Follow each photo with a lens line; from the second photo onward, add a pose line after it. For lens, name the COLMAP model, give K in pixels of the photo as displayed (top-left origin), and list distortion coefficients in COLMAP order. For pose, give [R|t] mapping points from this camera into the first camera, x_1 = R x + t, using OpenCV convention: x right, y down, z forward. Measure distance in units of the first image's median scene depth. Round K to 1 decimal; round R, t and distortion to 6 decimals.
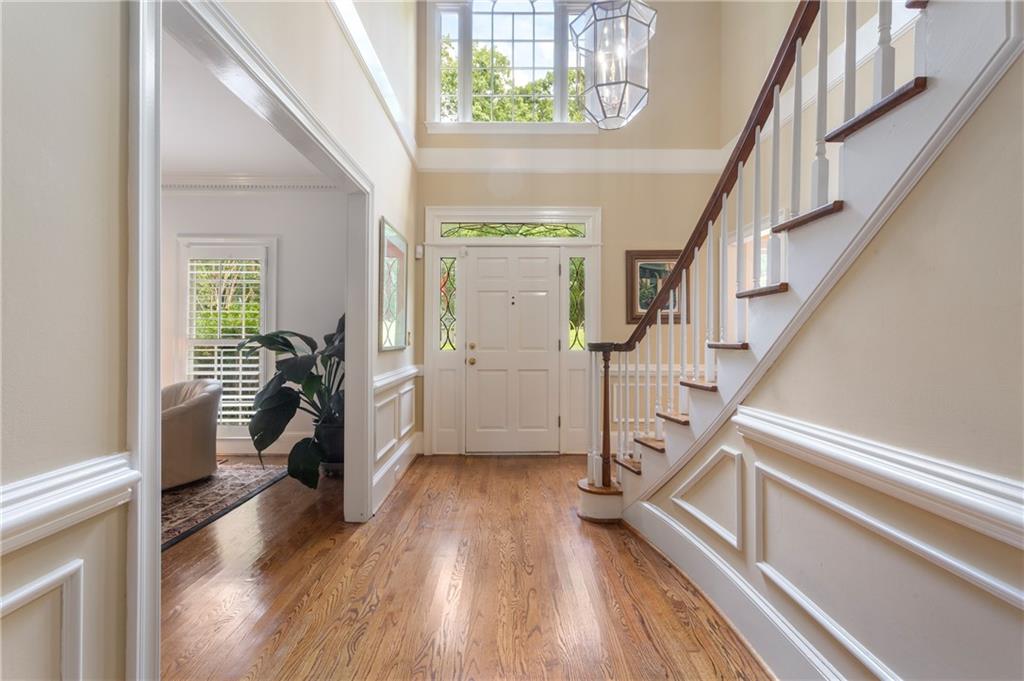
lens RADIAL K [[487.3, 0, 509.9], [0, 487.3, 340.2], [0, 0, 1]] dist [-0.003867, 0.000842]
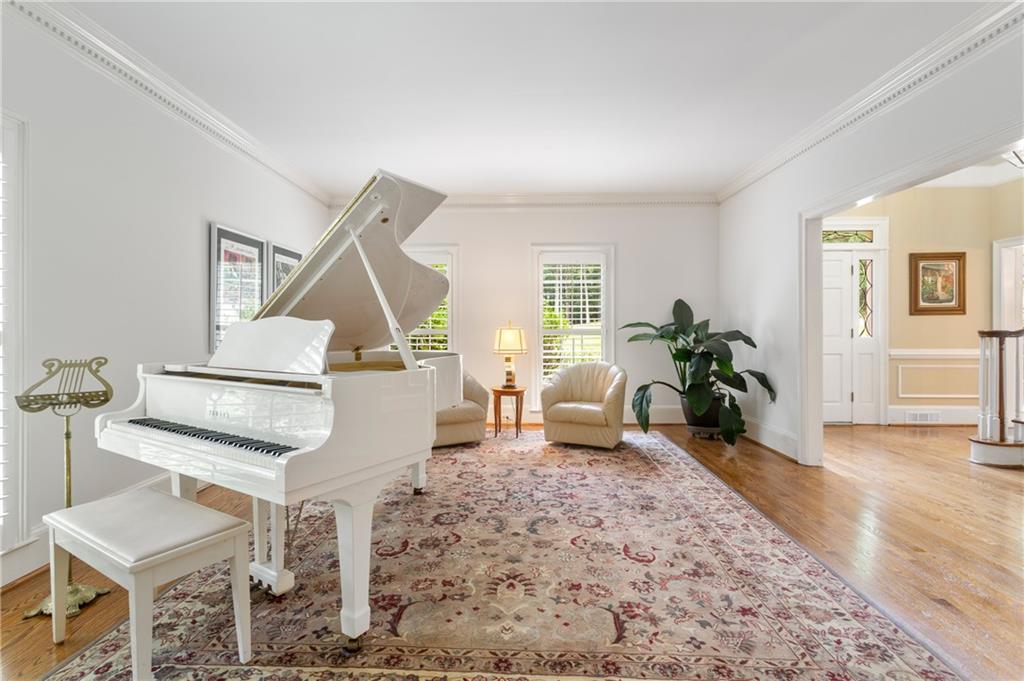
lens RADIAL K [[487.3, 0, 506.9], [0, 487.3, 336.2], [0, 0, 1]] dist [-0.003867, 0.000842]
pose [[0.999076, -0.004705, -0.042730, -0.695574], [0.005282, 0.999896, 0.013392, -0.002832], [0.042662, -0.013605, 0.998997, -0.230192]]
